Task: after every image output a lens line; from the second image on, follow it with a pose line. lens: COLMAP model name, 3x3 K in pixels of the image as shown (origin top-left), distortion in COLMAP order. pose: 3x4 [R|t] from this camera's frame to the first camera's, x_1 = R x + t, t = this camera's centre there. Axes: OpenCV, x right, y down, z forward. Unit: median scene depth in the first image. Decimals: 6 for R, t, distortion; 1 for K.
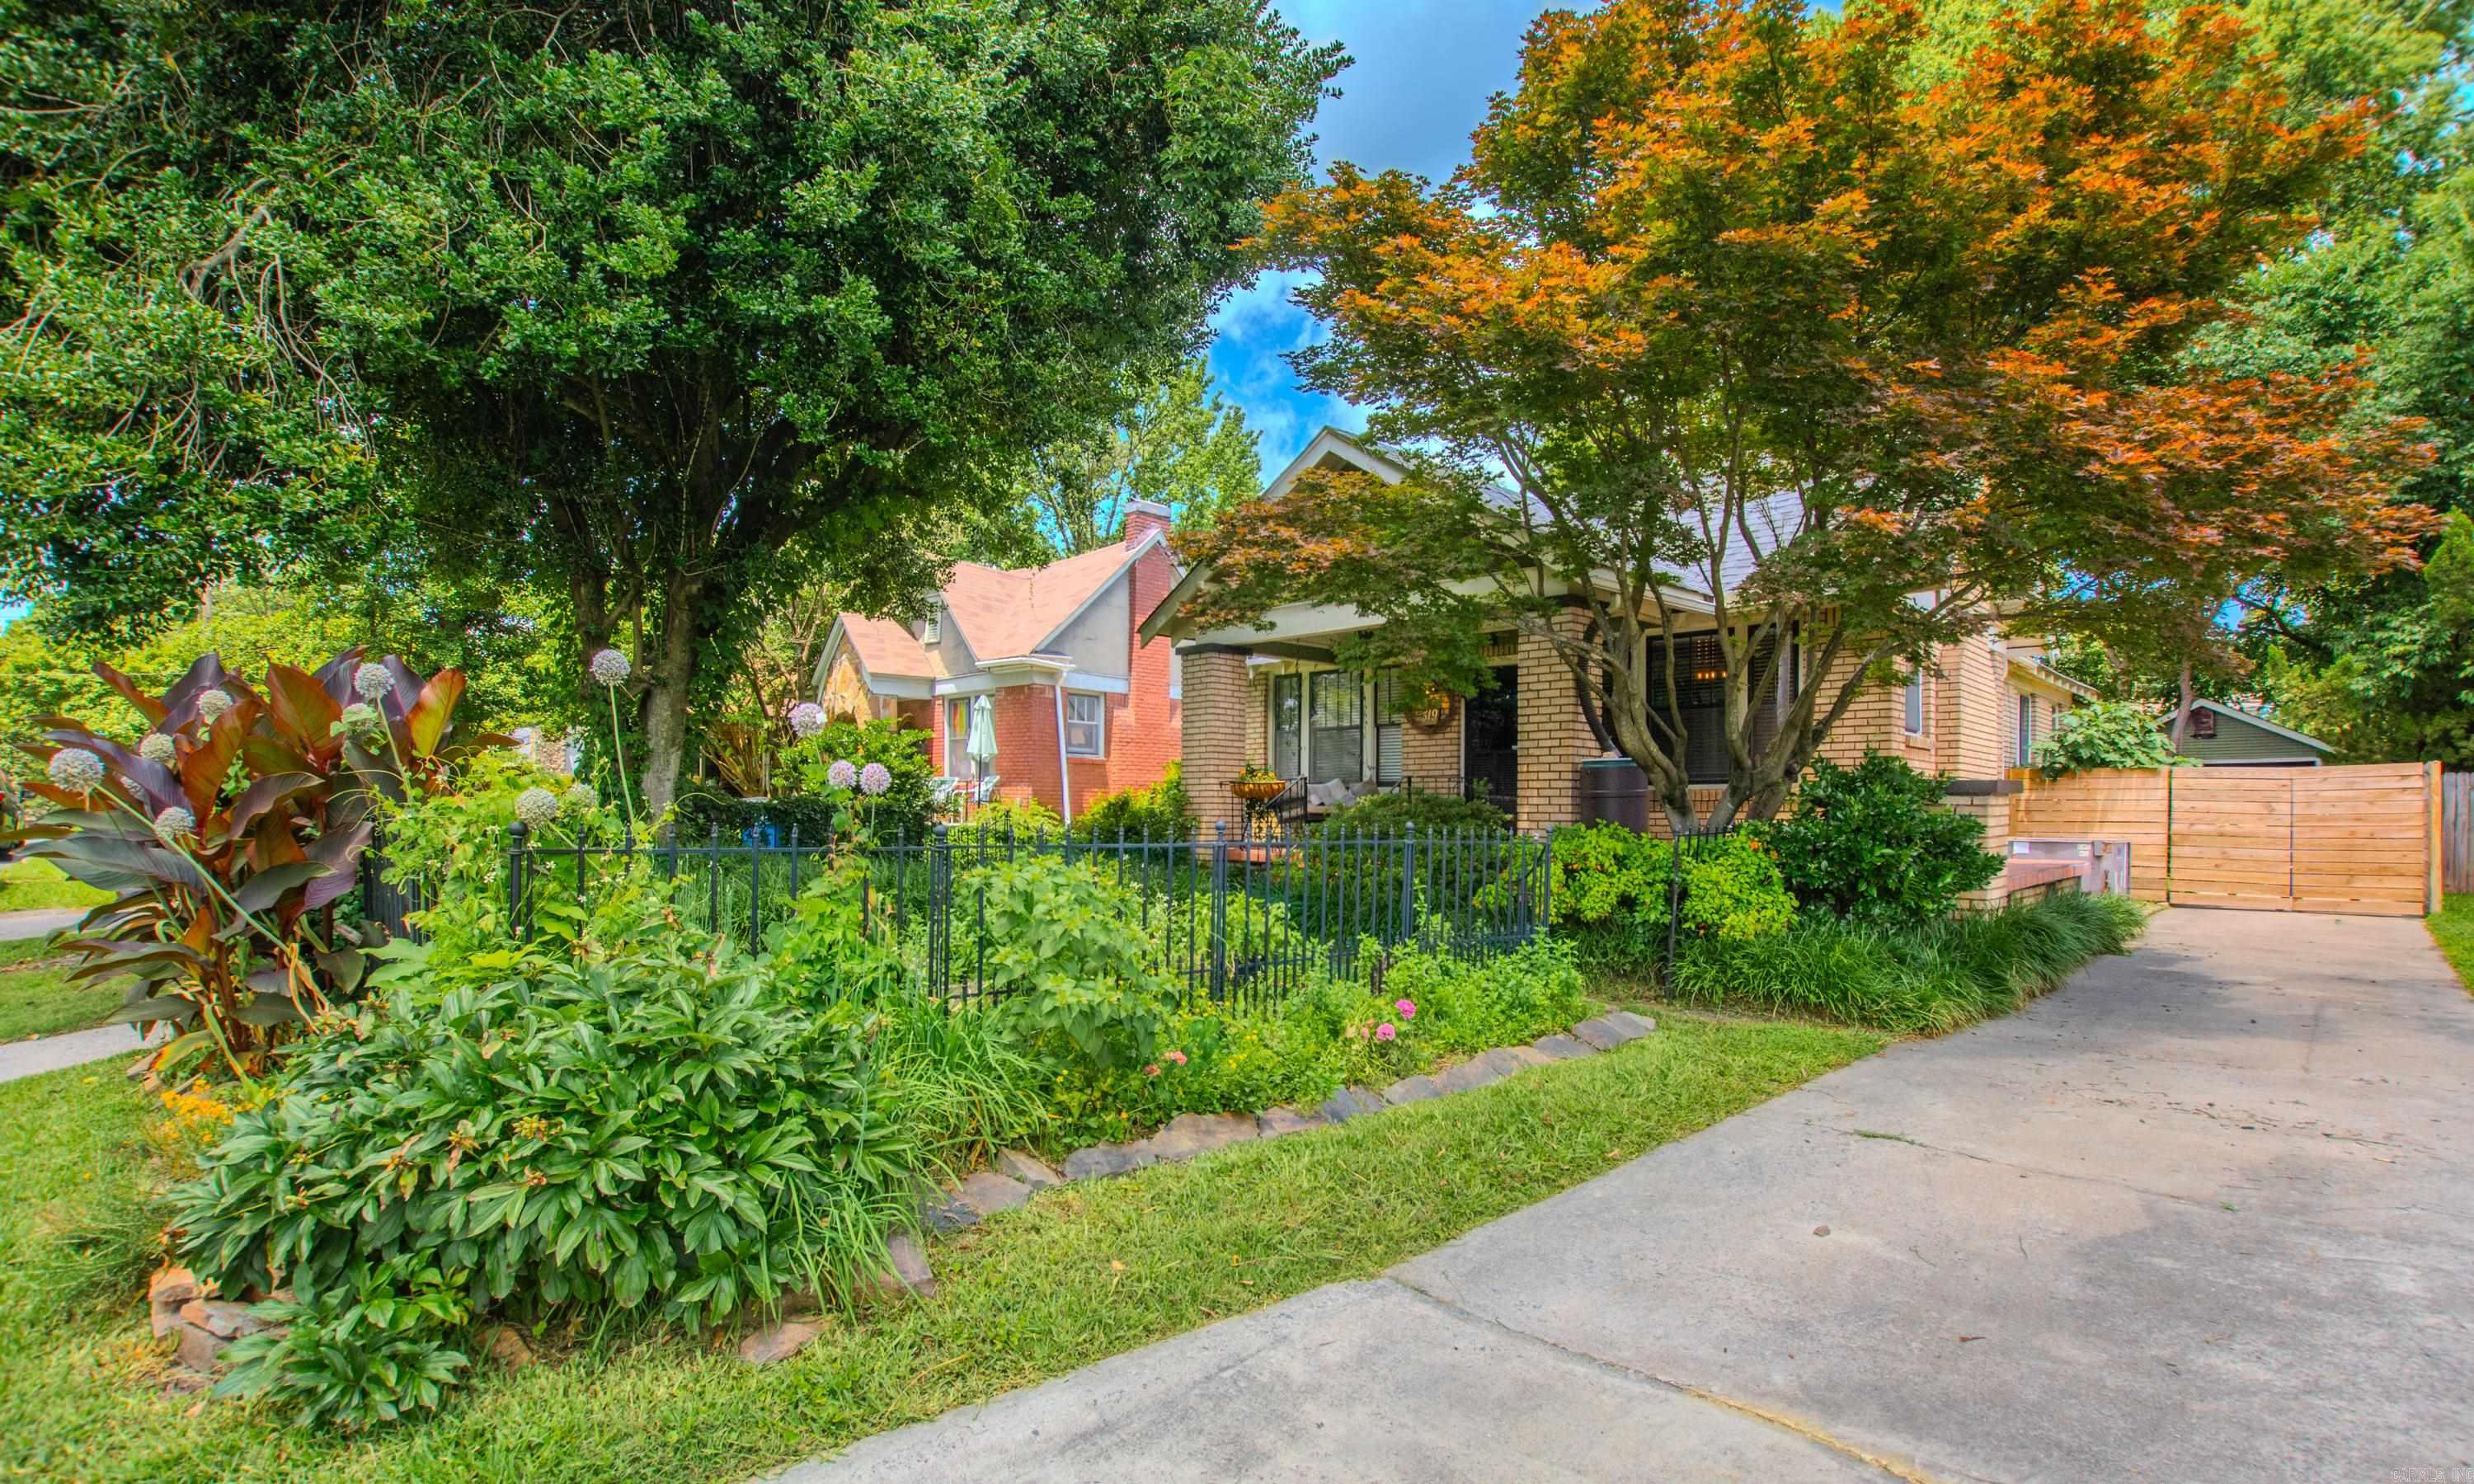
lens RADIAL K [[1084.8, 0, 1247.7], [0, 1084.8, 792.9], [0, 0, 1]] dist [0.003421, 0.000195]
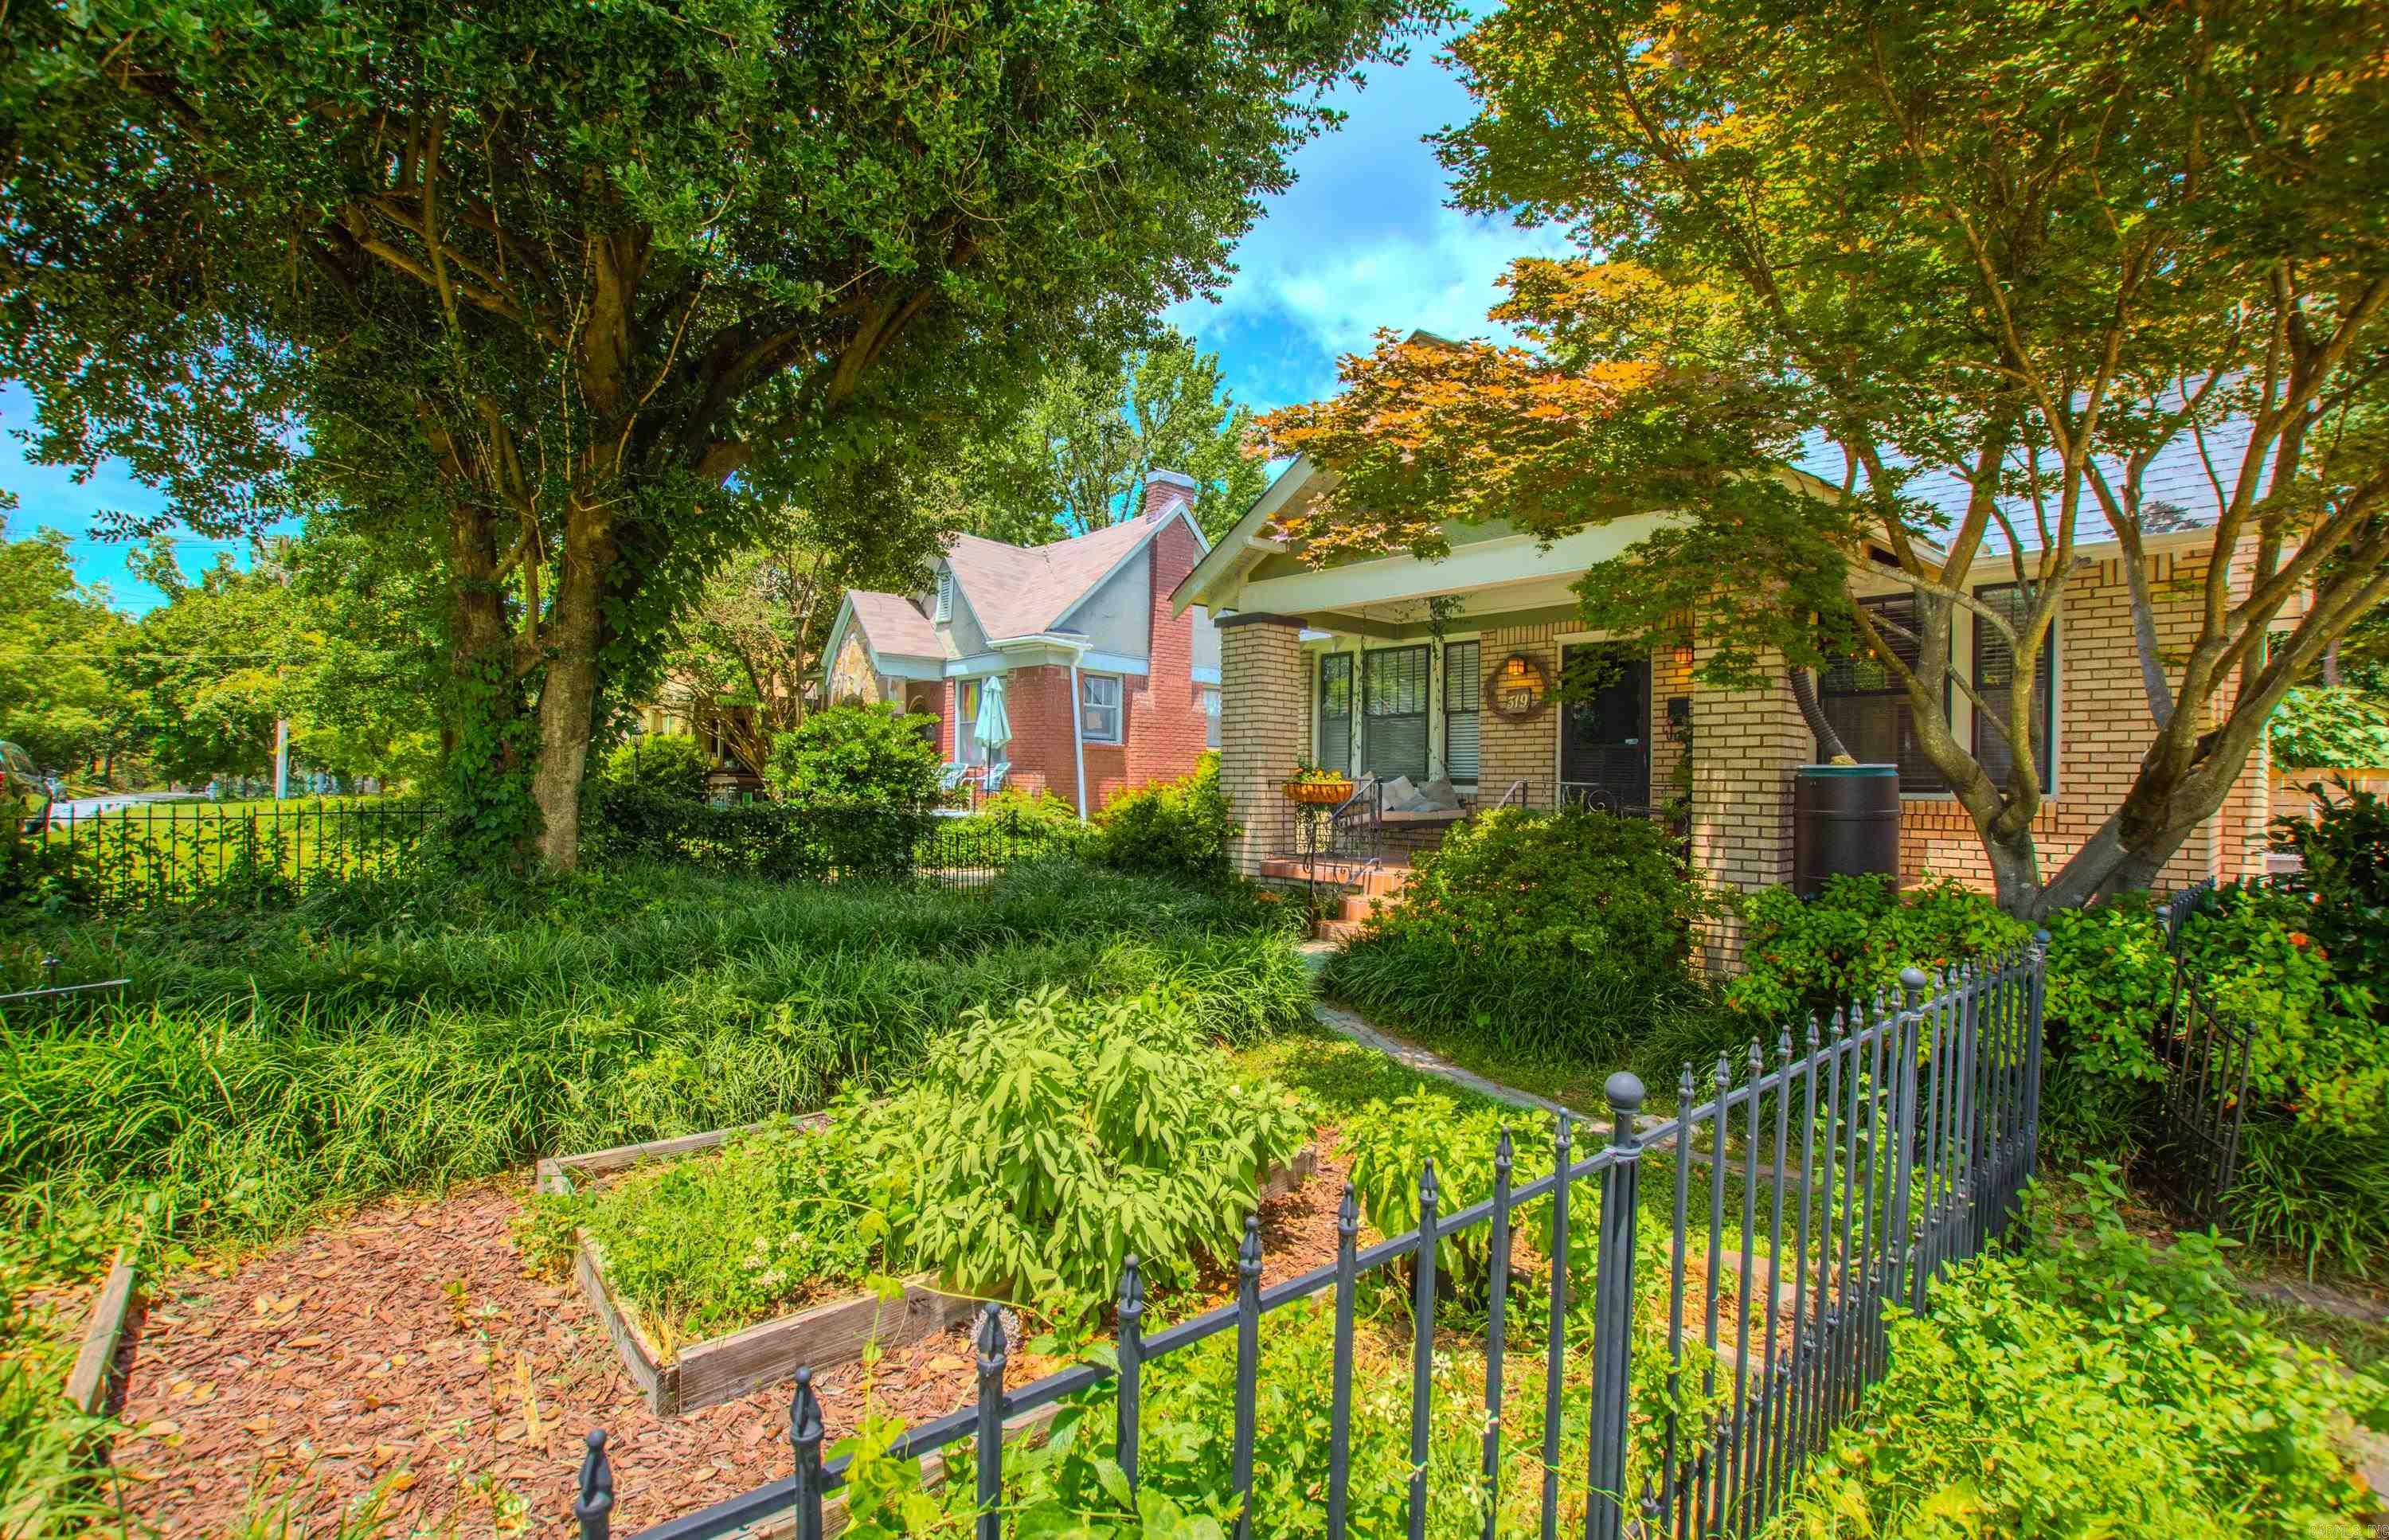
lens RADIAL K [[1069.1, 0, 1194.5], [0, 1069.1, 770.0], [0, 0, 1]] dist [-0.003497, -0.000290]
pose [[0.998206, 0.008380, -0.059281, -0.018470], [-0.008649, 0.999953, -0.004271, -0.007966], [0.059242, 0.004776, 0.998232, 0.103566]]
